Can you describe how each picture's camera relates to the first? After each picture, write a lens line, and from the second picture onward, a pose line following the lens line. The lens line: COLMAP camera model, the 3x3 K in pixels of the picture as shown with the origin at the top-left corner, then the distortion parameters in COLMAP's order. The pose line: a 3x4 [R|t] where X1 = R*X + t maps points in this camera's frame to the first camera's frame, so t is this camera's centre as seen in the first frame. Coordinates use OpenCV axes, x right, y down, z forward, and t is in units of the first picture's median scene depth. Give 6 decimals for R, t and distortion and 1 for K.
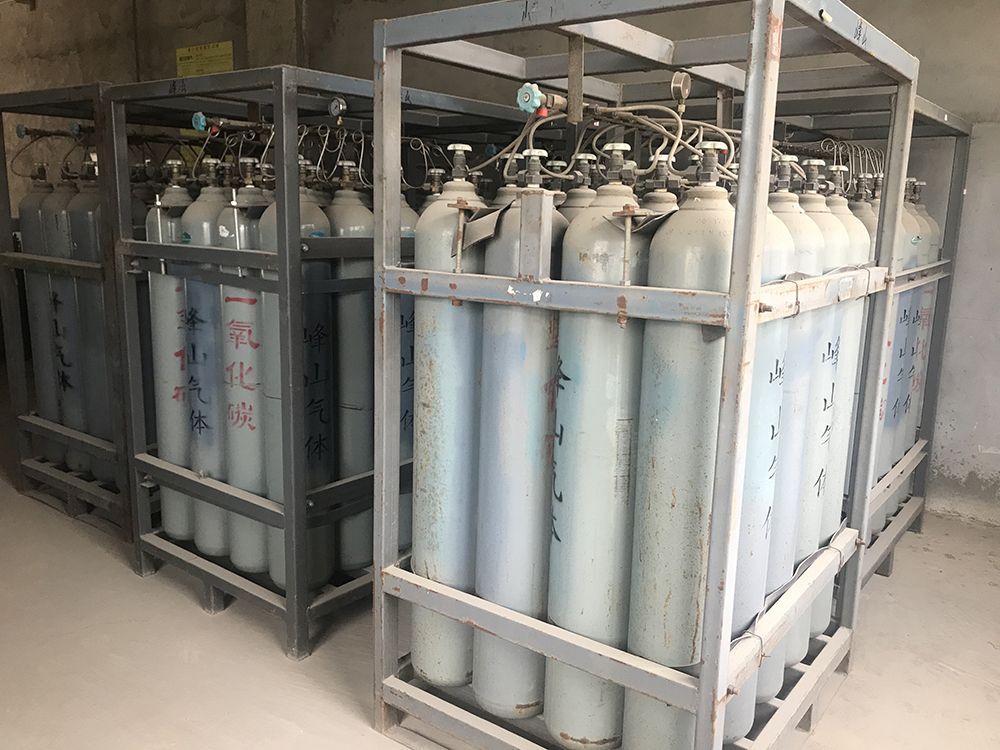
lens RADIAL K [[821.3, 0, 492.8], [0, 821.3, 372.1], [0, 0, 1]] dist [0.019450, -0.011550]
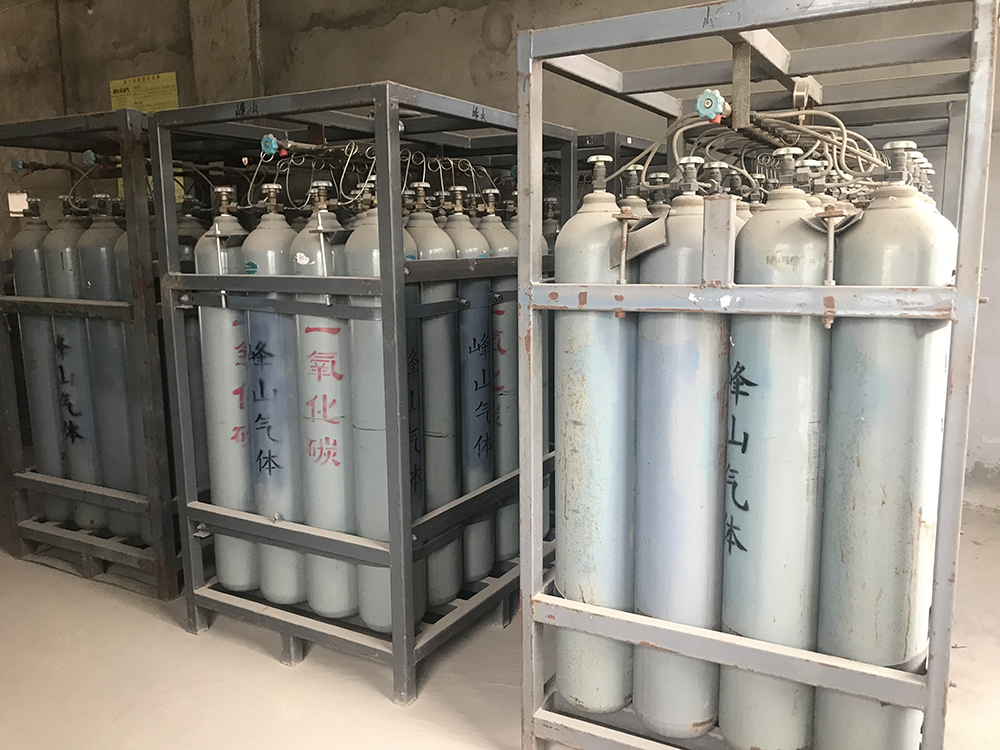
lens RADIAL K [[821.3, 0, 502.3], [0, 821.3, 378.8], [0, 0, 1]] dist [0.019450, -0.011550]
pose [[0.991072, -0.057258, 0.120408, -0.249132], [0.060548, 0.997880, -0.023849, 0.005176], [-0.118787, 0.030926, 0.992438, 0.038162]]
